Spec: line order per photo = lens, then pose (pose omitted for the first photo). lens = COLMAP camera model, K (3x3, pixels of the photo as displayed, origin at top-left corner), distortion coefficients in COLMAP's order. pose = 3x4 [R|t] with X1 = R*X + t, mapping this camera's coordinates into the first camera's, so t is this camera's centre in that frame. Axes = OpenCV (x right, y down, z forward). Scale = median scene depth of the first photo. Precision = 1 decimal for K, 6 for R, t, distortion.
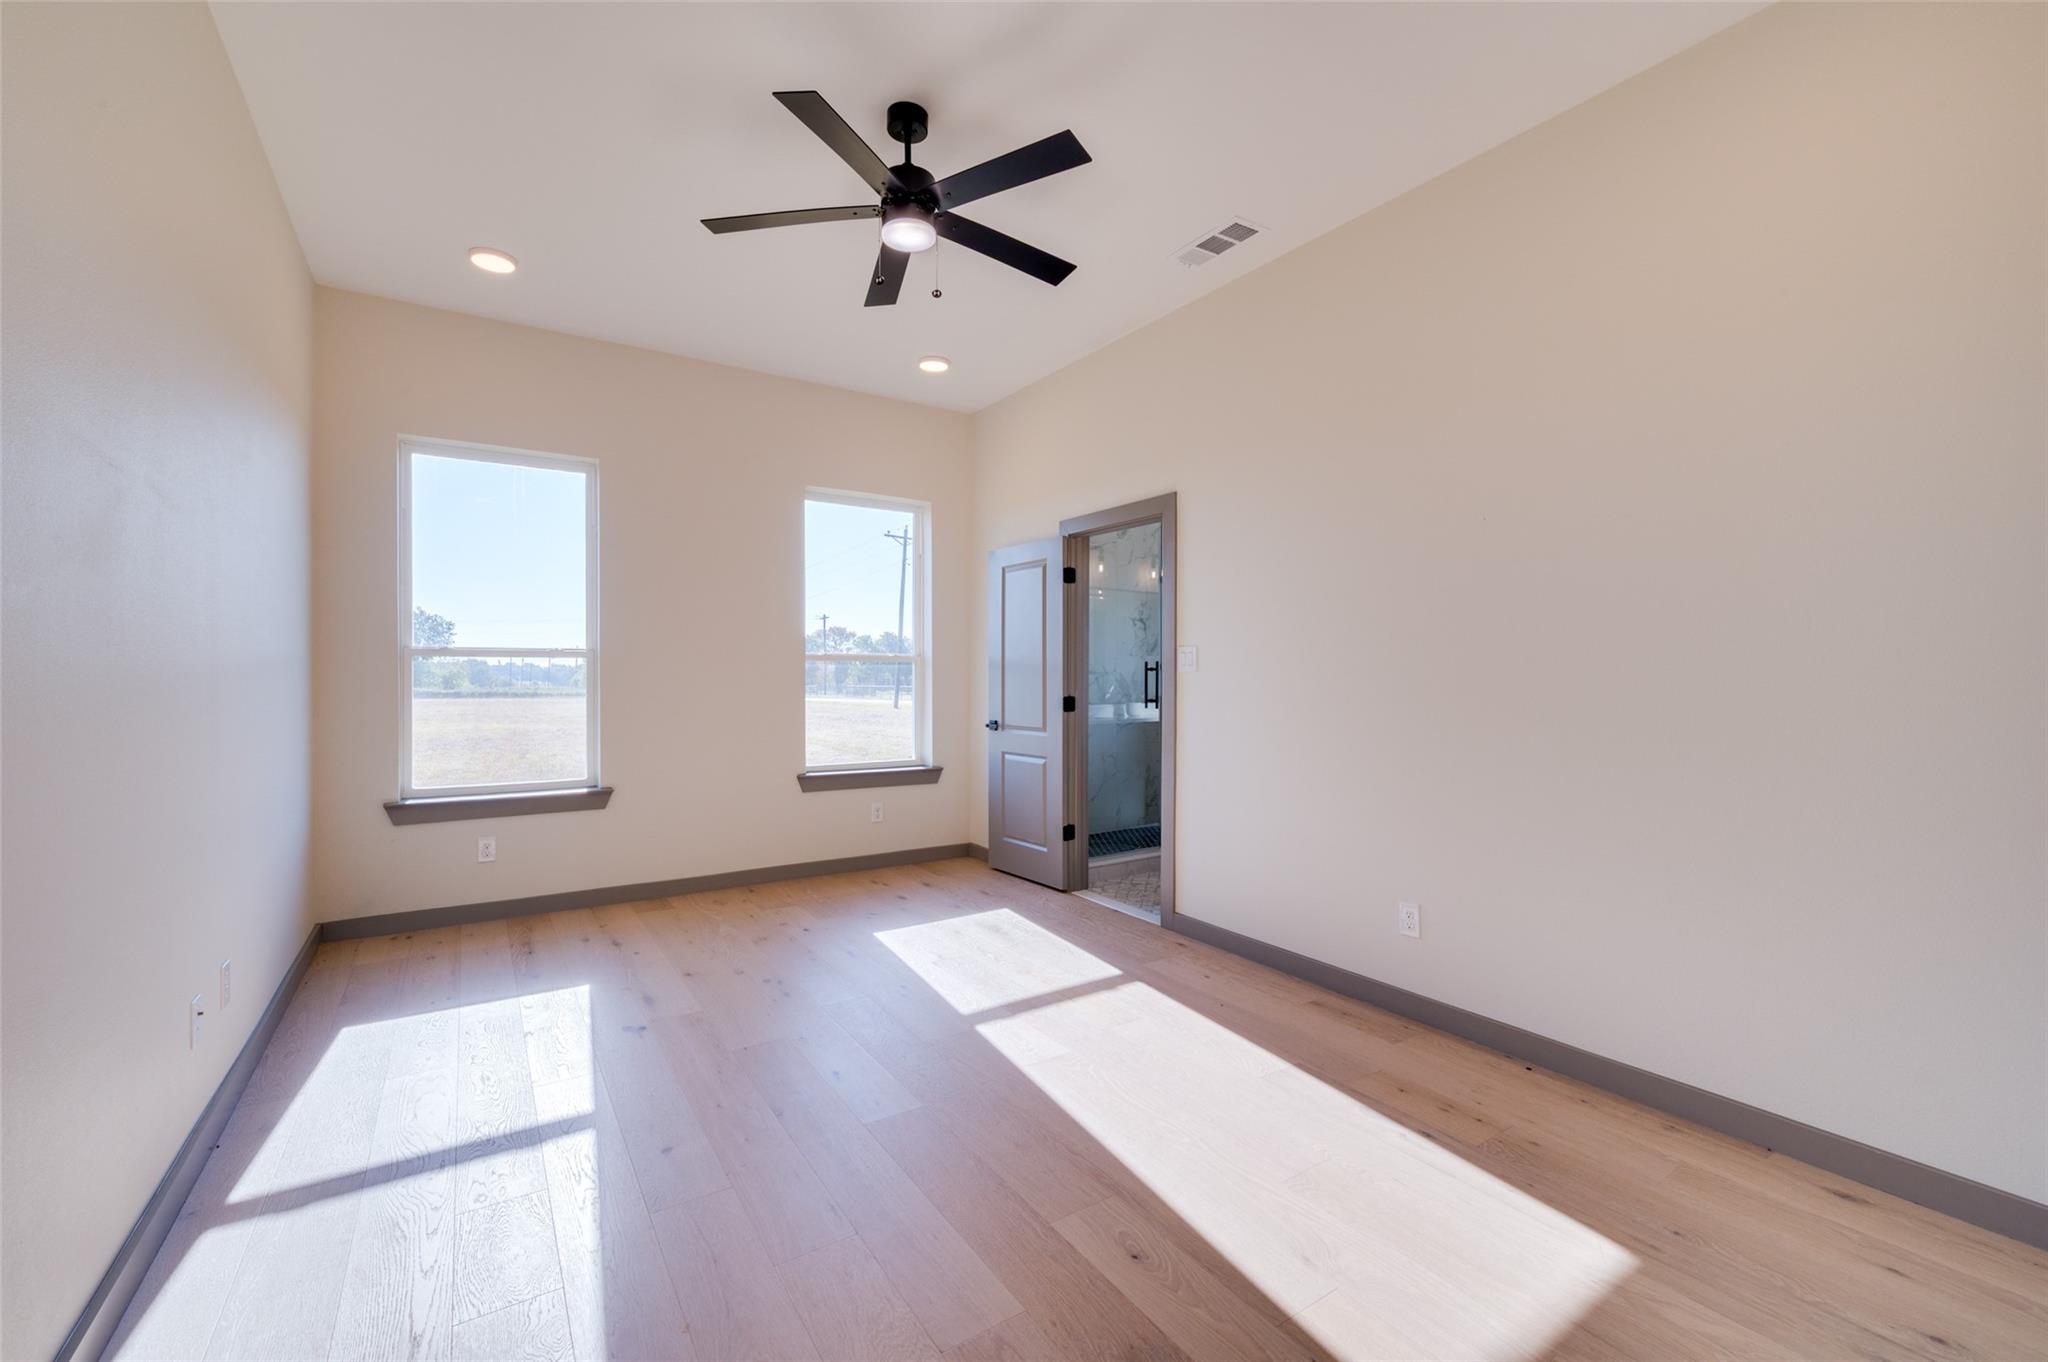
lens RADIAL K [[834.2, 0, 1022.5], [0, 834.2, 680.0], [0, 0, 1]] dist [-0.001553, -0.000069]
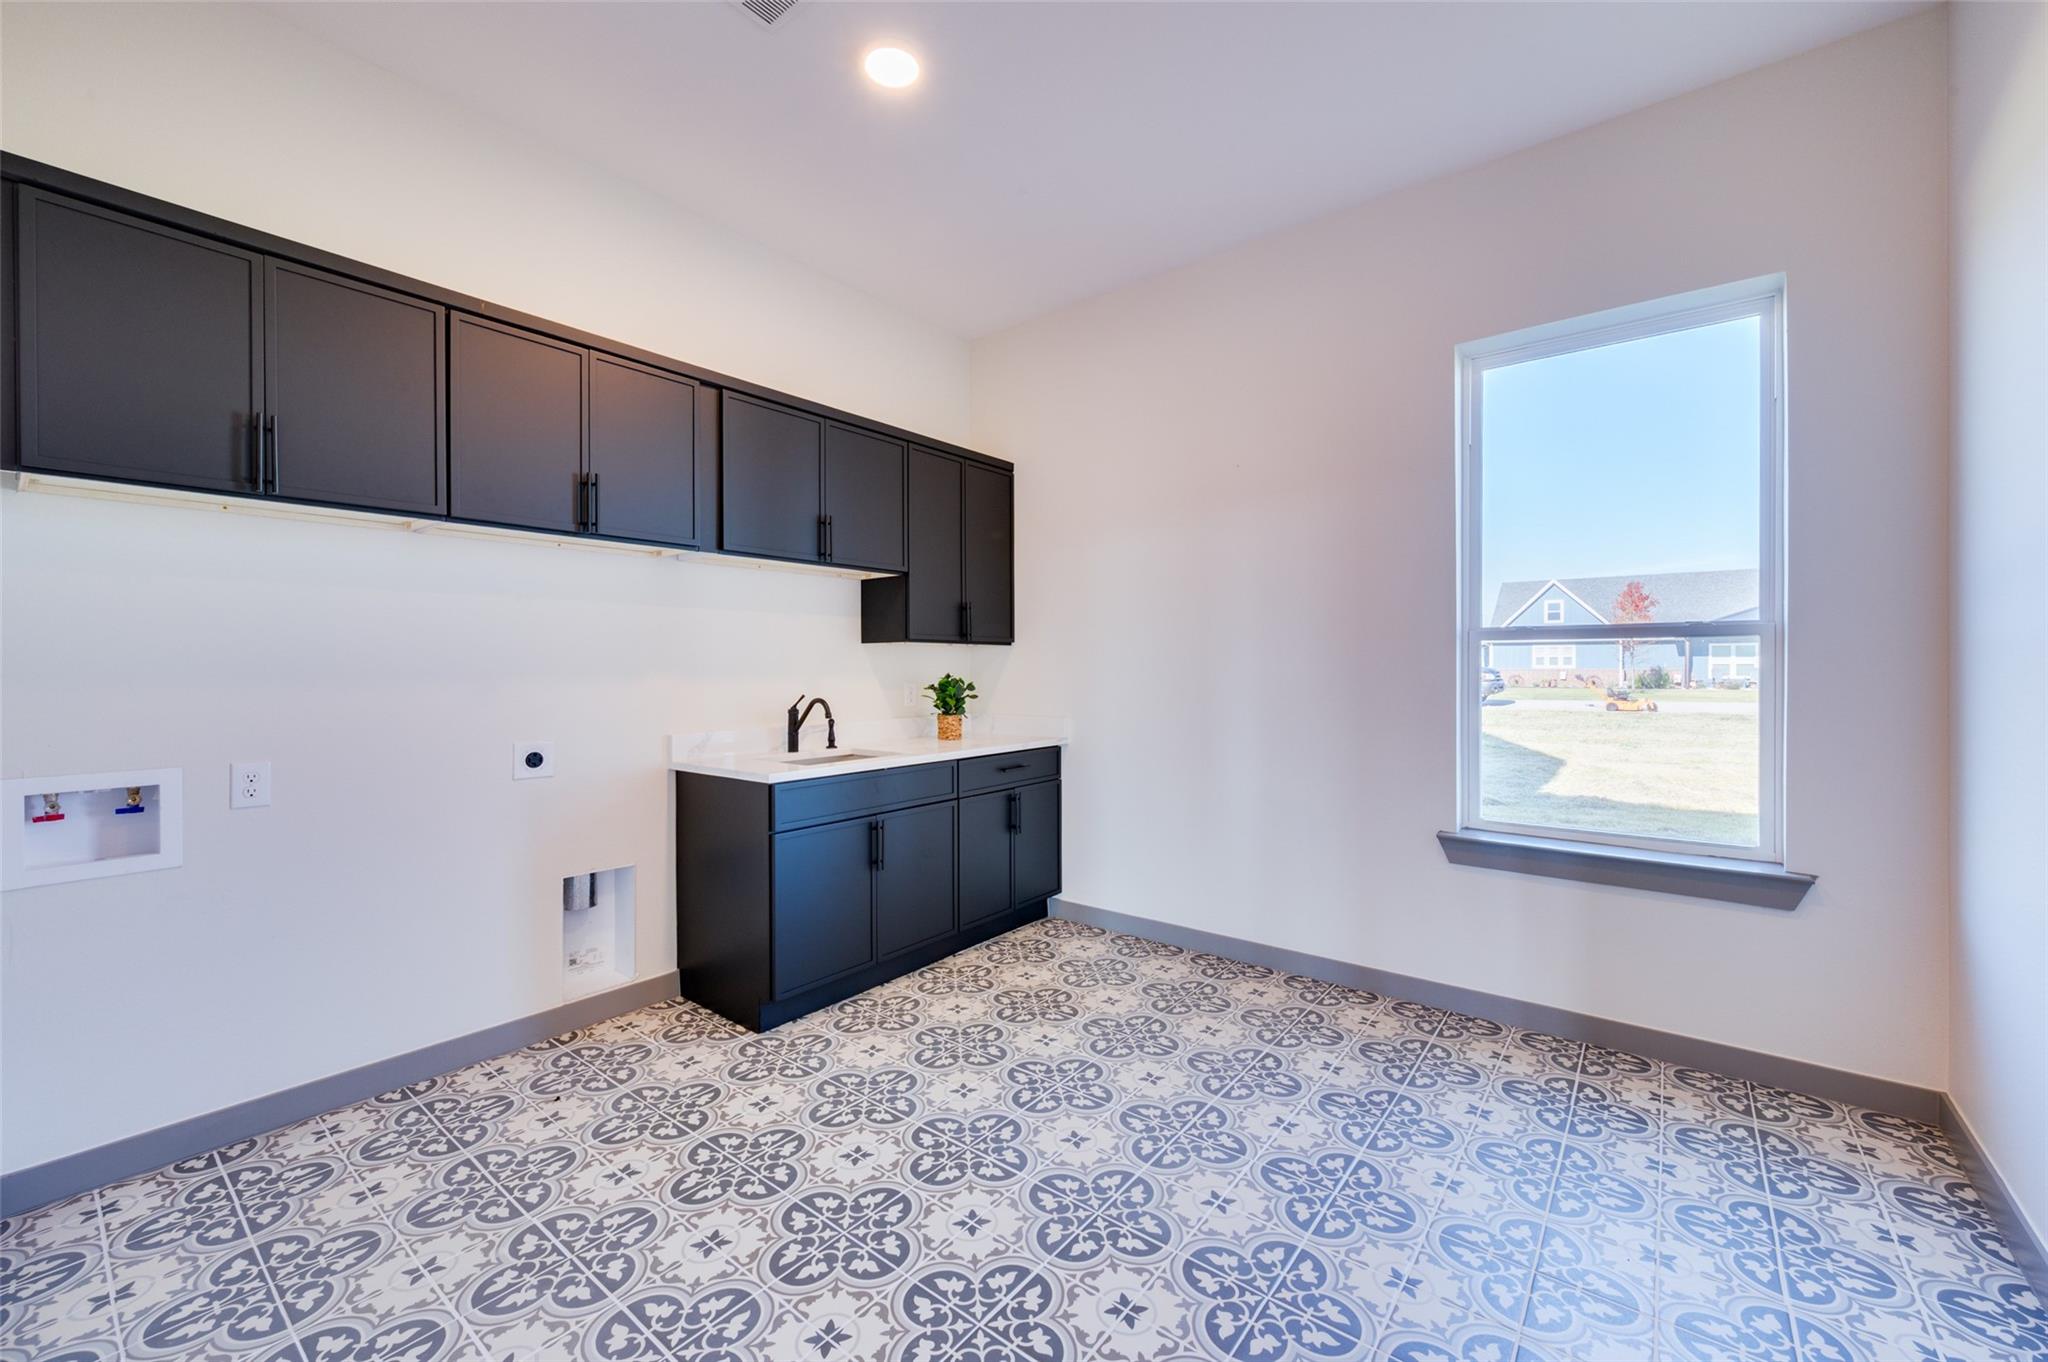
lens RADIAL K [[815.7, 0, 1022.1], [0, 815.7, 677.6], [0, 0, 1]] dist [0.001328, 0.000132]
pose [[0.308372, 0.007451, -0.951237, -0.159684], [-0.005683, 0.999966, 0.005990, 0.003308], [0.951249, 0.003558, 0.308403, 0.371865]]
